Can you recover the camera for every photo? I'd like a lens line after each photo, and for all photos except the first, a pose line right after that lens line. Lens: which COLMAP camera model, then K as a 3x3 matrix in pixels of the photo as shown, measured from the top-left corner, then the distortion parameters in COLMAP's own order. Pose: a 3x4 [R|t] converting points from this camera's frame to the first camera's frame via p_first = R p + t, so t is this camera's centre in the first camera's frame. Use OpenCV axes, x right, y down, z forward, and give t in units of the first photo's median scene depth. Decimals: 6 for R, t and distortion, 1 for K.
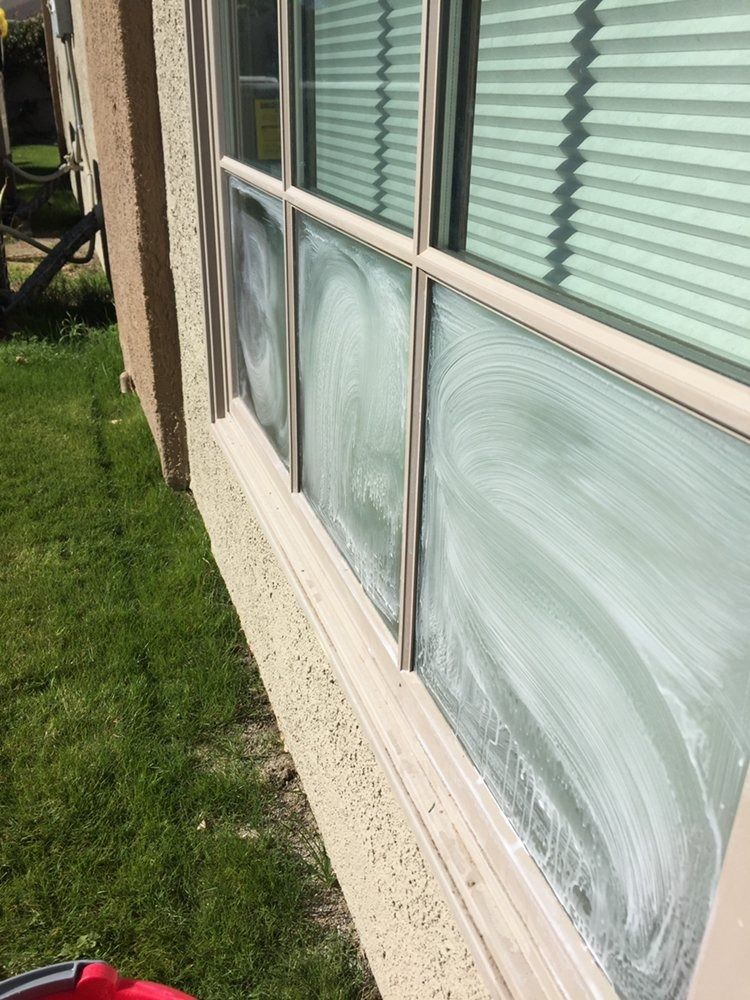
lens RADIAL K [[851.2, 0, 386.1], [0, 851.2, 505.1], [0, 0, 1]] dist [0.070131, -0.103214]
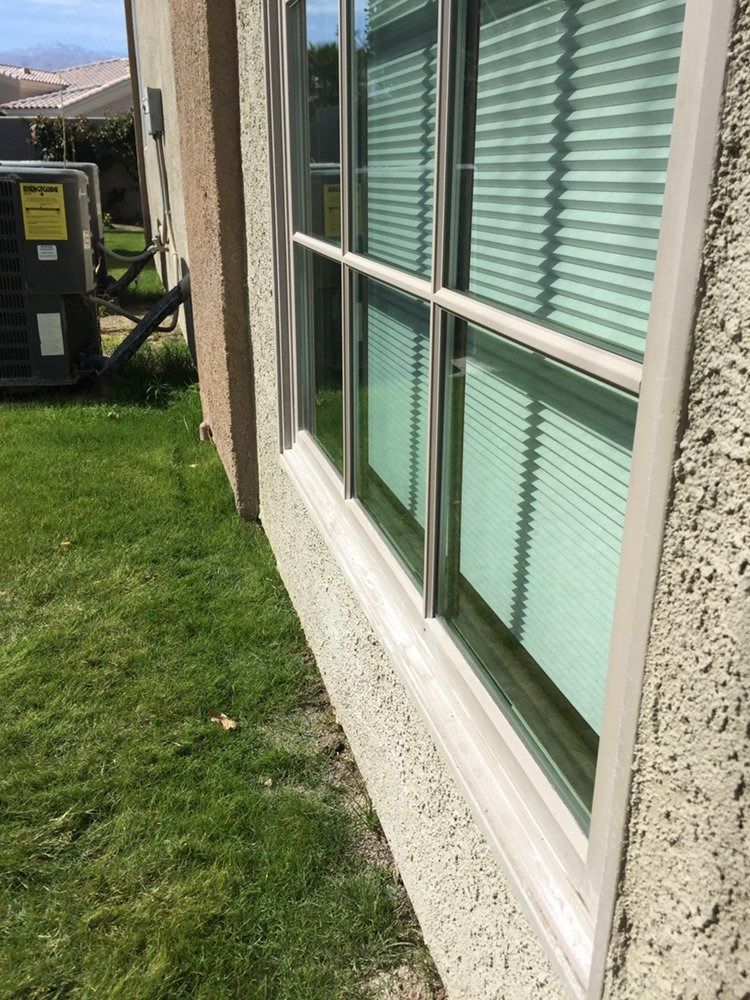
lens RADIAL K [[854.7, 0, 372.9], [0, 854.7, 513.4], [0, 0, 1]] dist [0.052740, -0.066499]
pose [[0.996232, 0.008414, -0.086315, 0.023066], [-0.014658, 0.997300, -0.071960, 0.062672], [0.085477, 0.072954, 0.993666, -0.139710]]
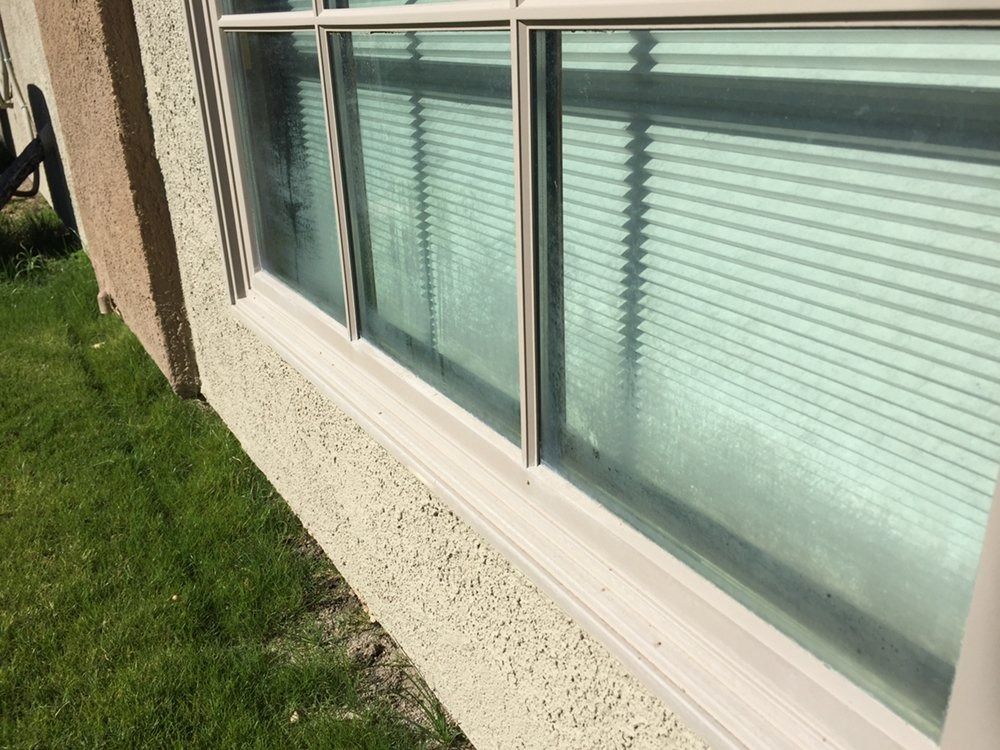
lens RADIAL K [[851.2, 0, 500.0], [0, 851.2, 375.0], [0, 0, 1]] dist [0.070131, -0.103214]
pose [[0.976504, -0.135035, 0.167942, -0.076549], [0.145013, 0.988236, -0.048584, 0.063718], [-0.159406, 0.071797, 0.984599, 0.022538]]
